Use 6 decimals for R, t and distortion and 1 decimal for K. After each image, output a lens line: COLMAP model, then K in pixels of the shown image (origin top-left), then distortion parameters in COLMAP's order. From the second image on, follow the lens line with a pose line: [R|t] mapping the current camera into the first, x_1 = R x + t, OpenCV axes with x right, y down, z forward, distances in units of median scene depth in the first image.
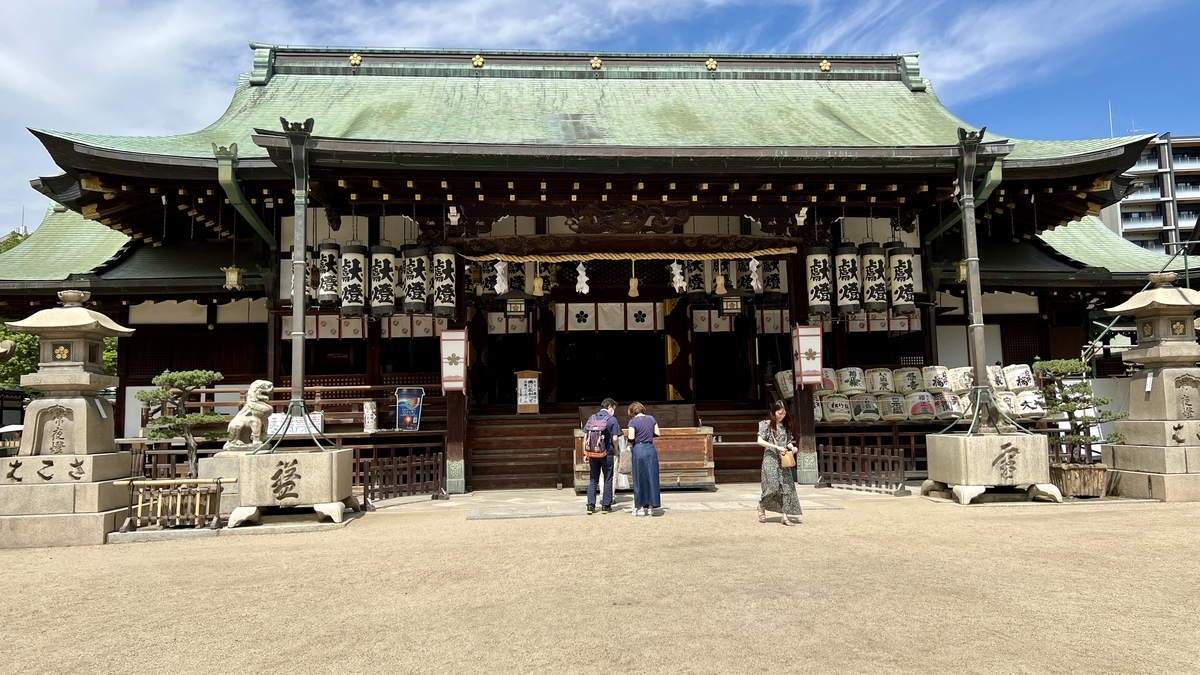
lens RADIAL K [[883.4, 0, 606.1], [0, 883.4, 332.5], [0, 0, 1]] dist [0.050541, -0.048228]
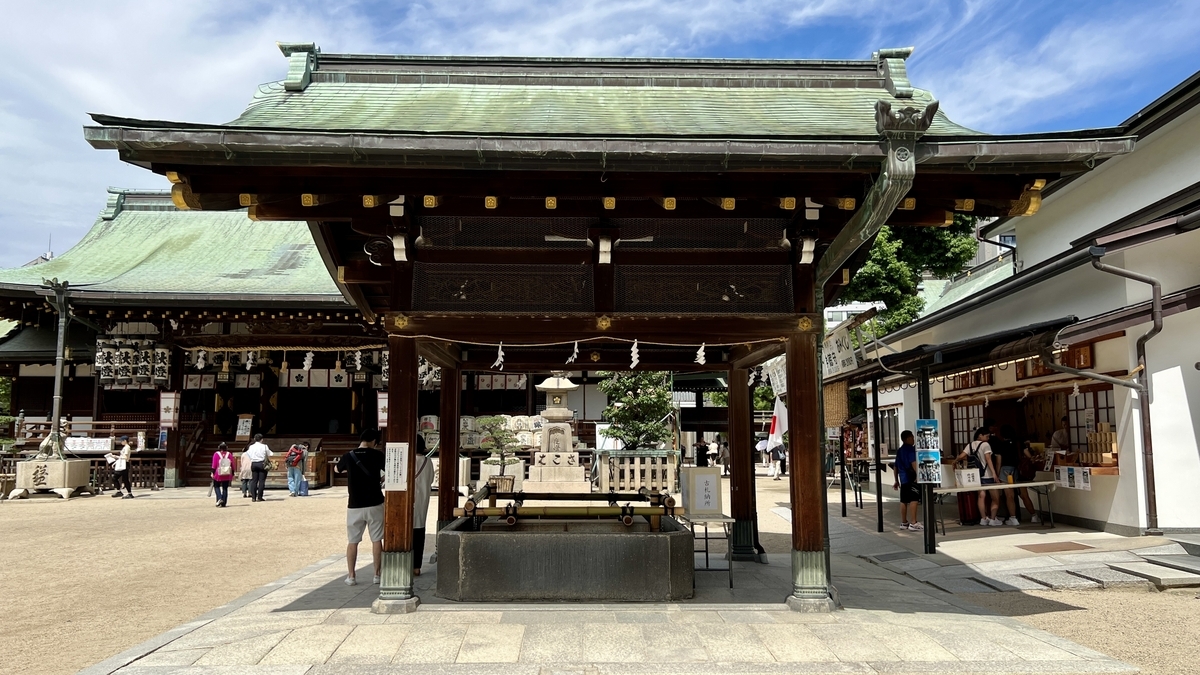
lens RADIAL K [[883.4, 0, 589.7], [0, 883.4, 345.0], [0, 0, 1]] dist [0.050541, -0.048228]
pose [[0.998678, 0.016036, -0.048839, 0.678265], [-0.016353, 0.999848, -0.006107, -0.090715], [0.048734, 0.006897, 0.998788, -0.641669]]
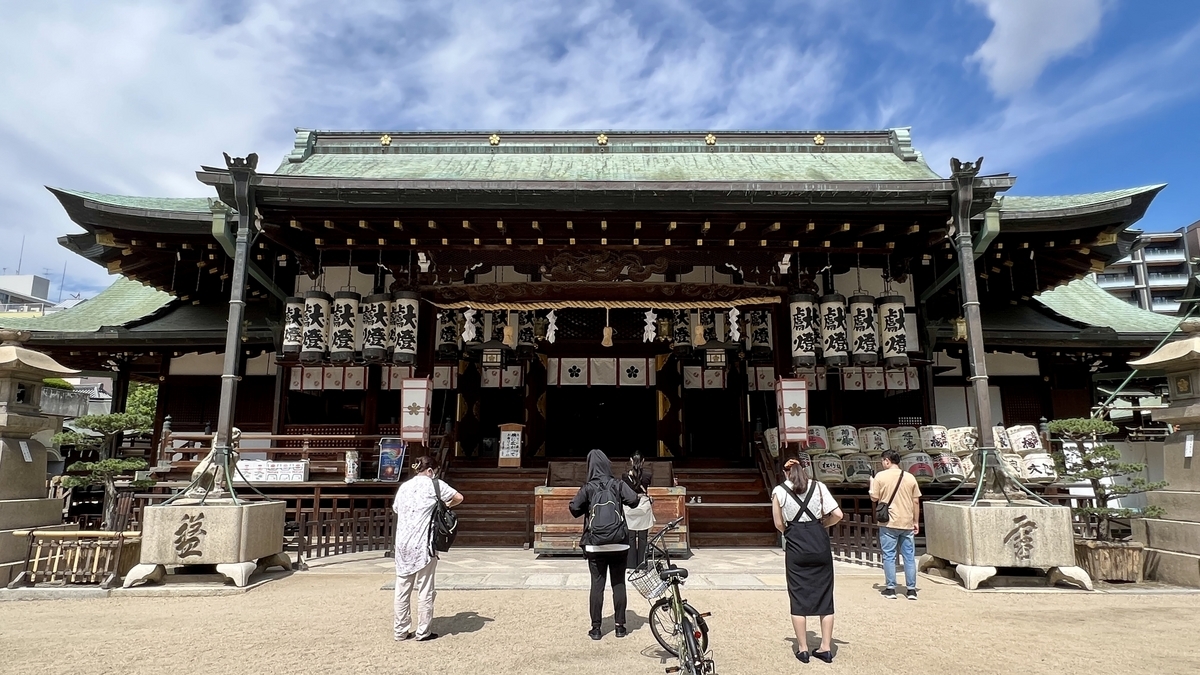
lens RADIAL K [[711.5, 0, 596.5], [0, 711.5, 338.4], [0, 0, 1]] dist [-0.010400, 0.009853]
pose [[0.995857, 0.006435, -0.090710, 0.087988], [-0.014089, 0.996367, -0.083995, 0.015233], [0.089840, 0.084925, 0.992329, 0.227964]]
